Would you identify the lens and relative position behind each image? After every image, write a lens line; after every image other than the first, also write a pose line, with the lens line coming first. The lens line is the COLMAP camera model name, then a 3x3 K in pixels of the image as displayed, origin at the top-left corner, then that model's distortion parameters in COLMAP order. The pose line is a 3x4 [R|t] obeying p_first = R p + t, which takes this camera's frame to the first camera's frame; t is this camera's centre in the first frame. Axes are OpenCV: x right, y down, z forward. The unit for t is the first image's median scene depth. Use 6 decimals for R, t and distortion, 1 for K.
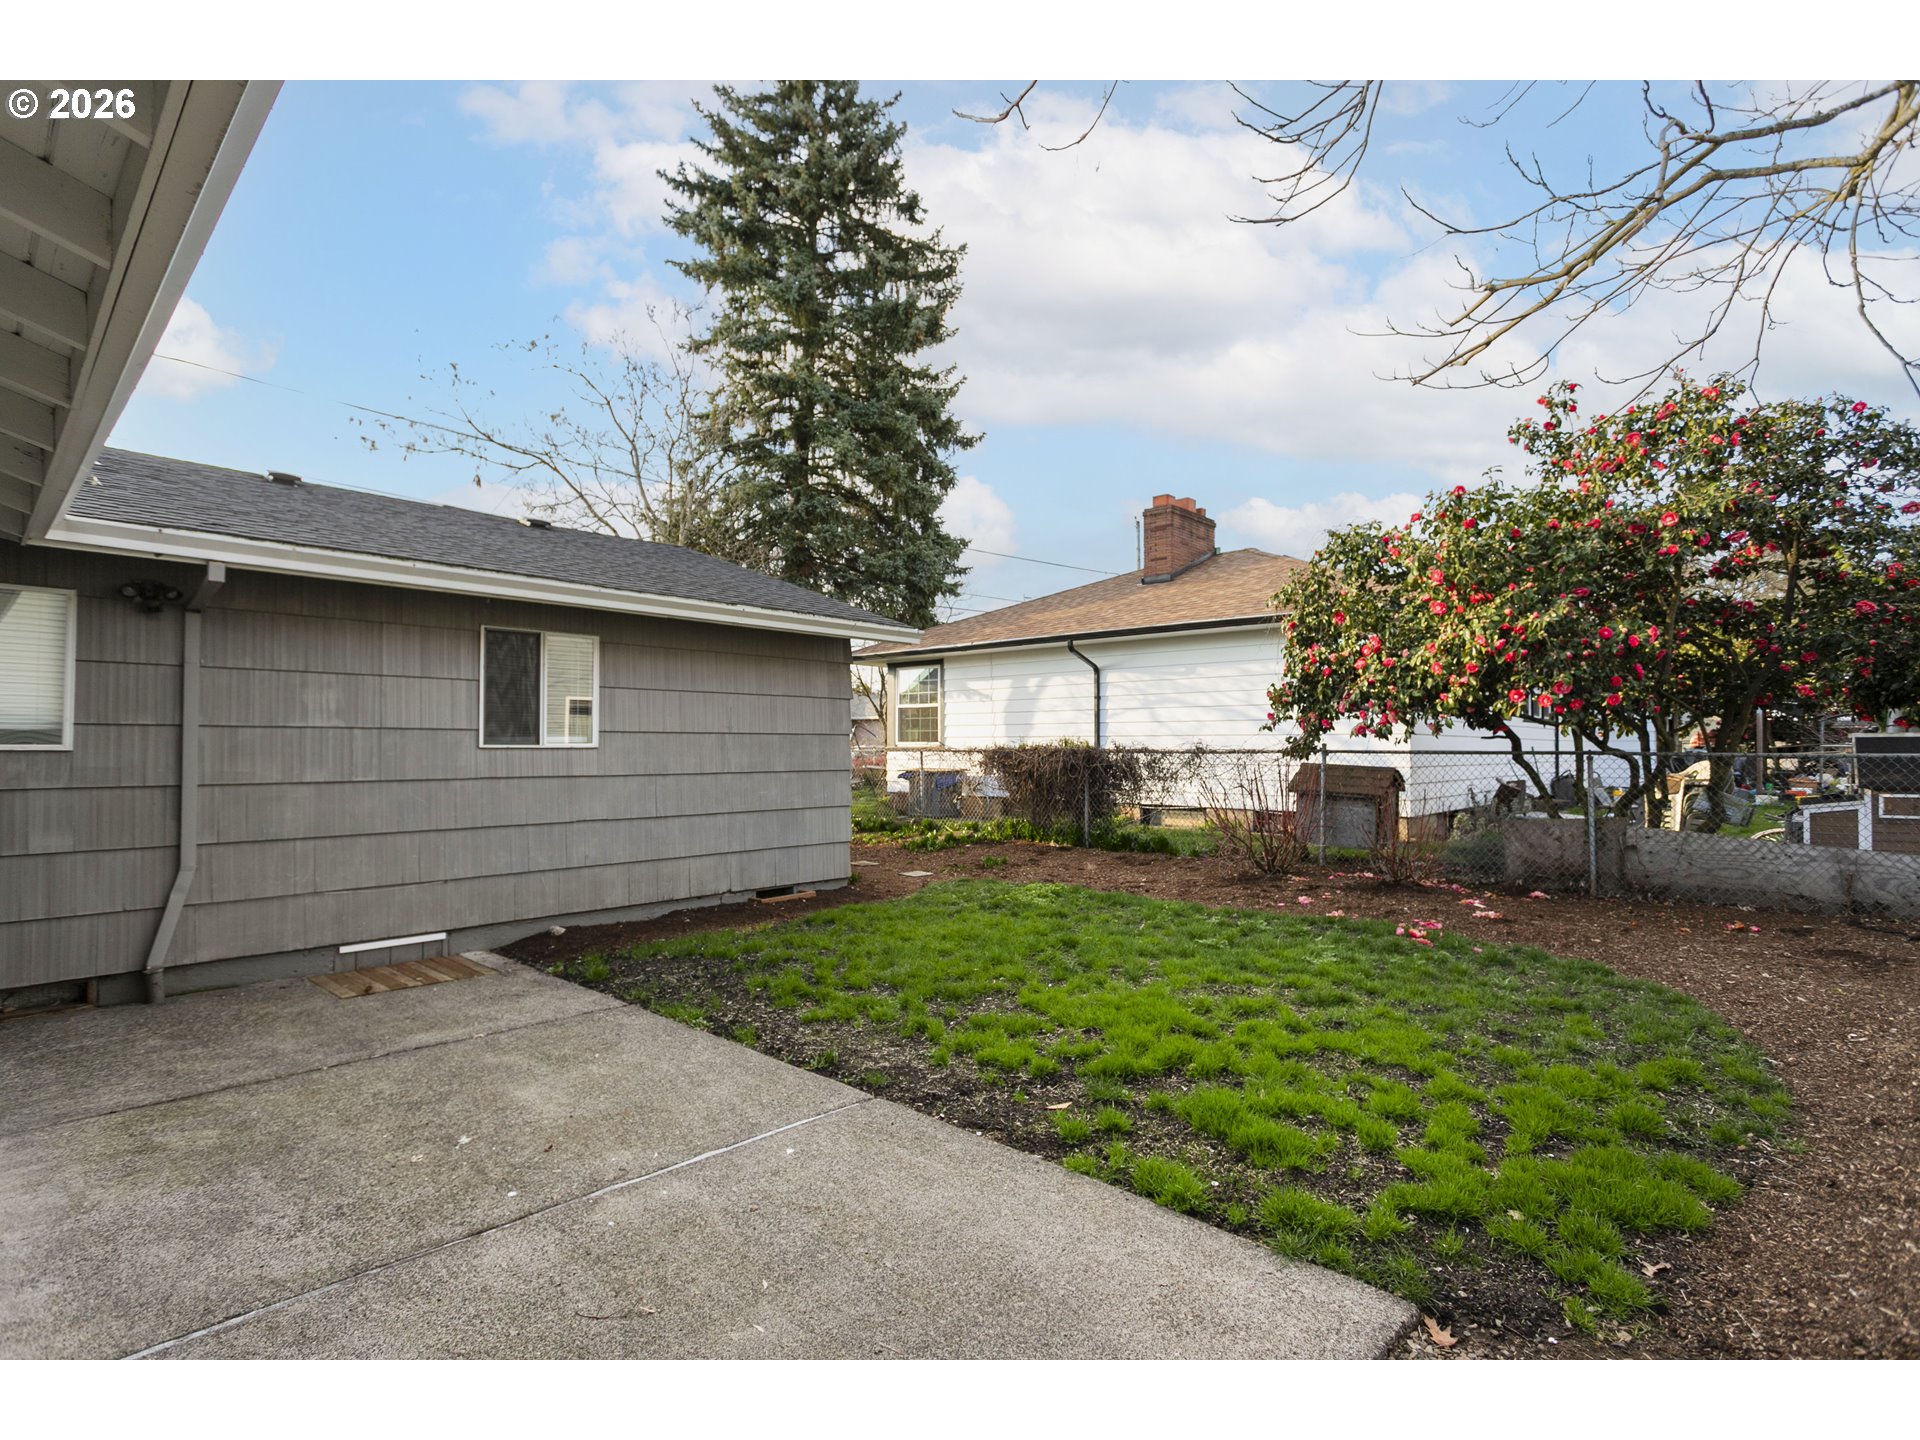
lens RADIAL K [[943.1, 0, 960.0], [0, 943.1, 720.0], [0, 0, 1]] dist [-0.000243, 0.000640]
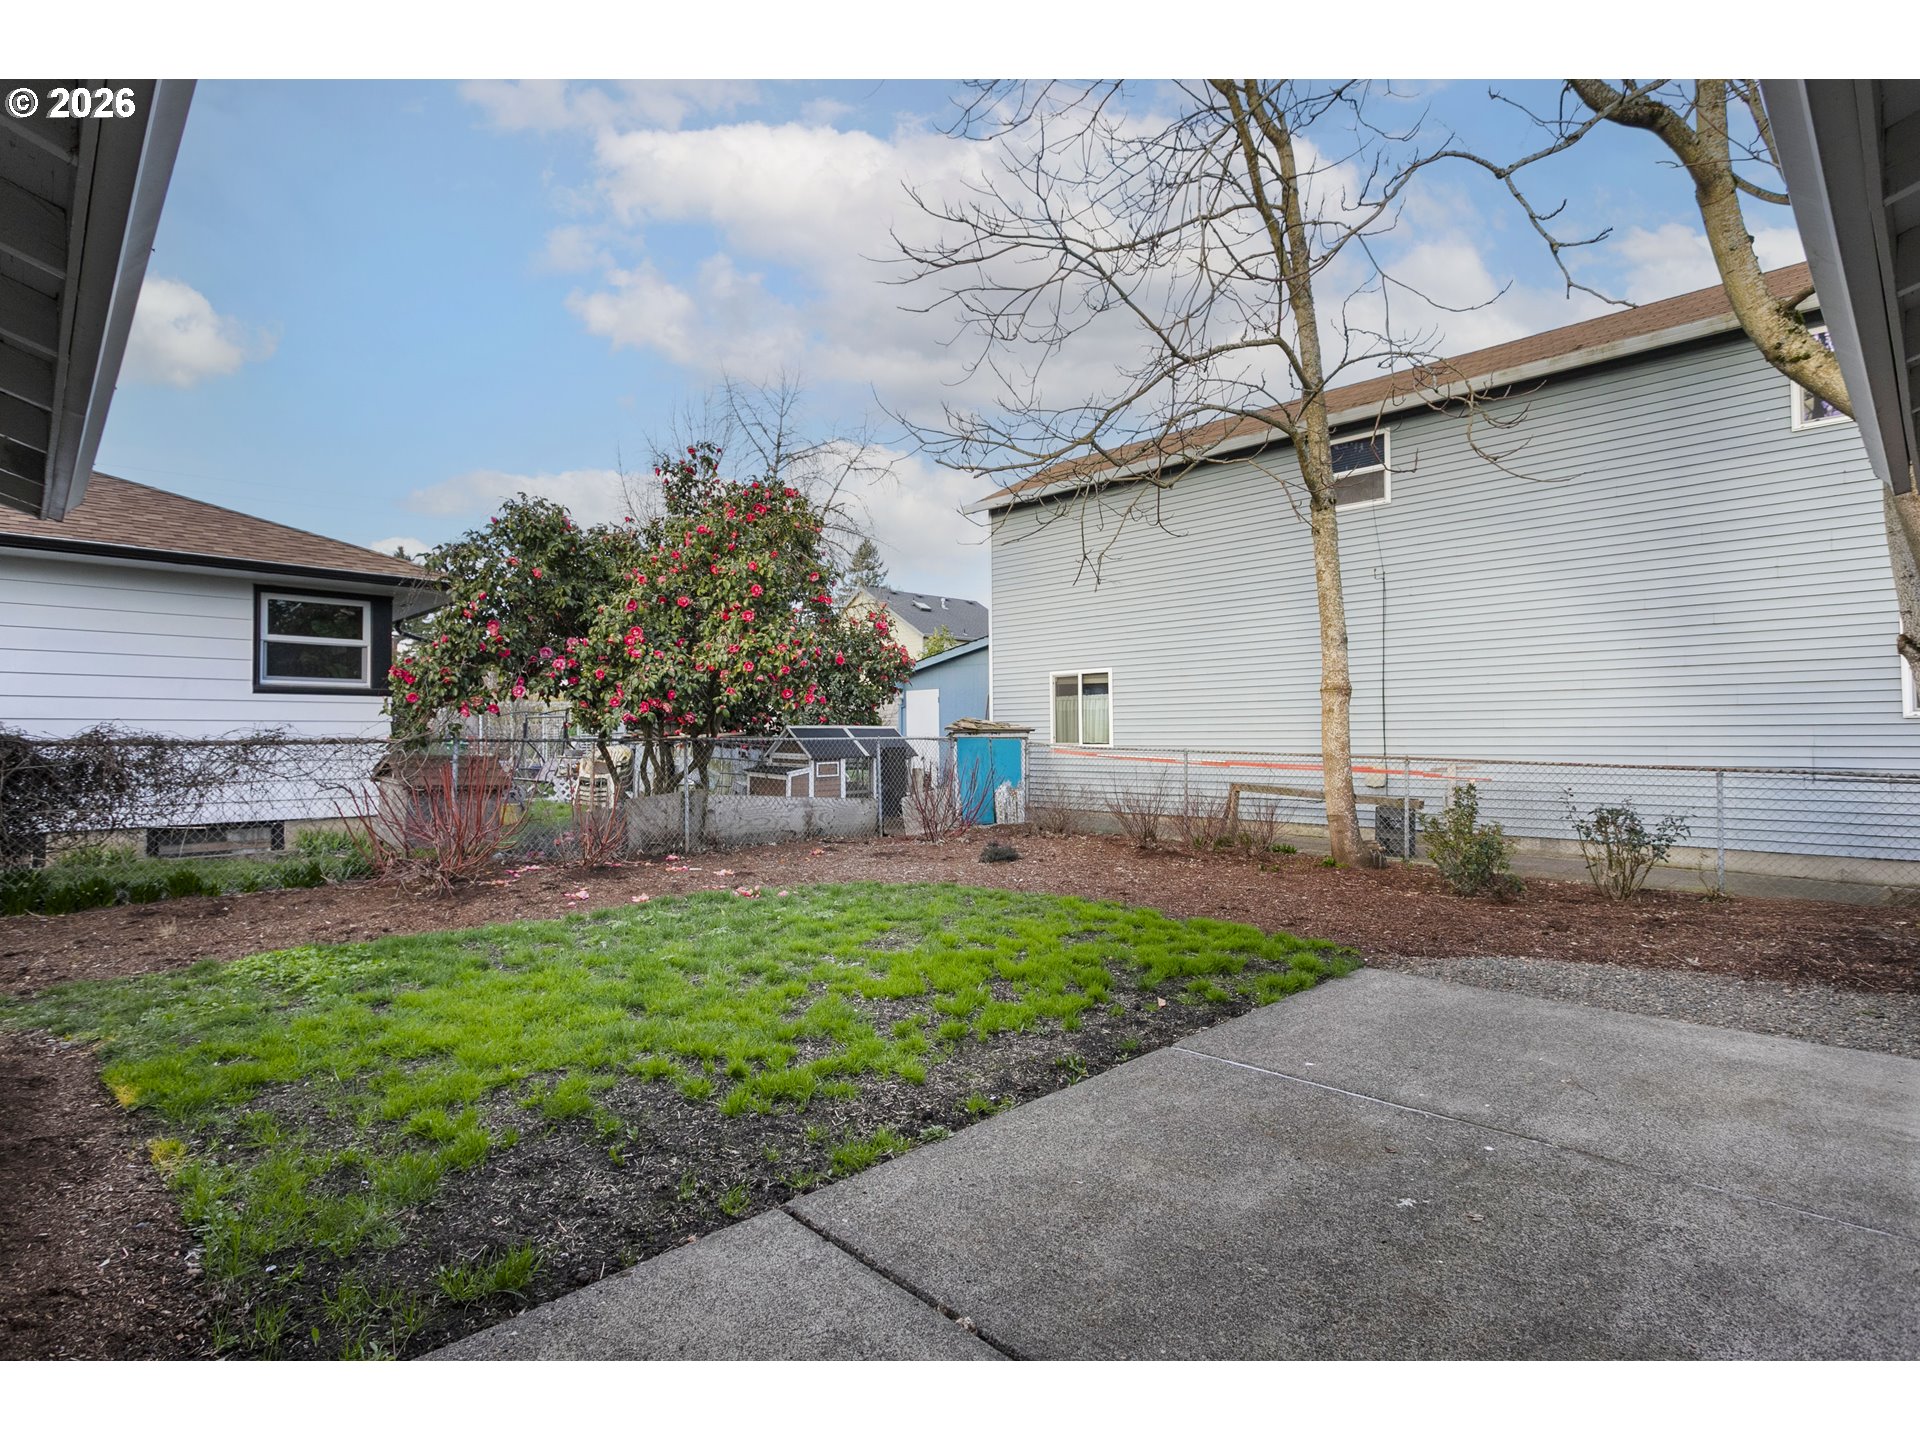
lens RADIAL K [[943.1, 0, 960.0], [0, 943.1, 720.0], [0, 0, 1]] dist [-0.000243, 0.000640]
pose [[0.049483, 0.017692, 0.998618, -1.052174], [-0.024028, 0.999575, -0.016518, 0.036467], [-0.998486, -0.023177, 0.049887, 1.040351]]
